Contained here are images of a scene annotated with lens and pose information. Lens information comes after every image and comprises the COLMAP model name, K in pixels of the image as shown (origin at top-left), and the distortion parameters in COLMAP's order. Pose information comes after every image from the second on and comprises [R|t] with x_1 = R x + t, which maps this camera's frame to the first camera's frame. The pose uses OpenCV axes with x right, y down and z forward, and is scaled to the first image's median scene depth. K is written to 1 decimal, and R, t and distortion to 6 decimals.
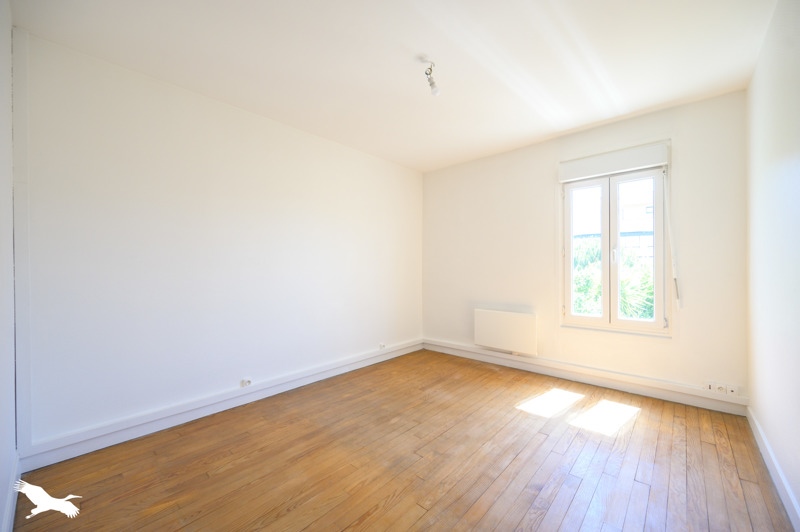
lens RADIAL K [[322.2, 0, 399.4], [0, 322.2, 268.3], [0, 0, 1]] dist [0.000034, 0.000004]
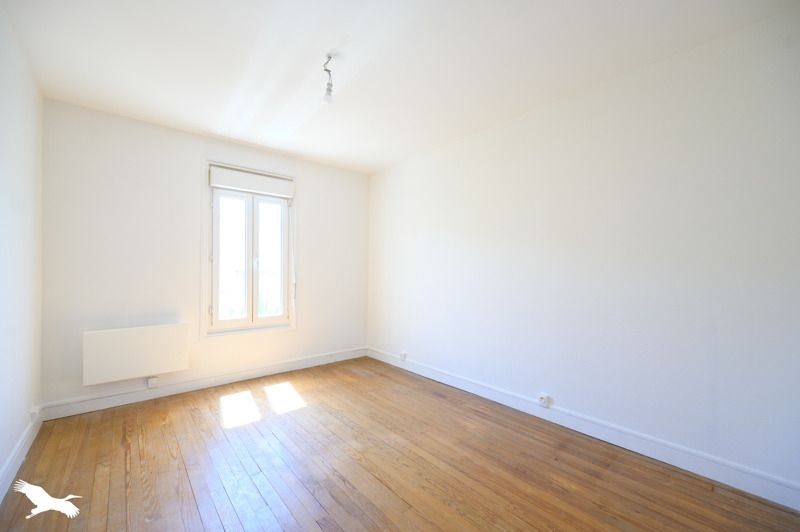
lens RADIAL K [[322.2, 0, 399.4], [0, 322.2, 268.3], [0, 0, 1]] dist [0.000034, 0.000004]
pose [[0.141159, 0.009308, 0.989943, -0.417660], [-0.001546, 0.999957, -0.009182, -0.010096], [-0.989986, -0.000234, 0.141167, 0.324134]]
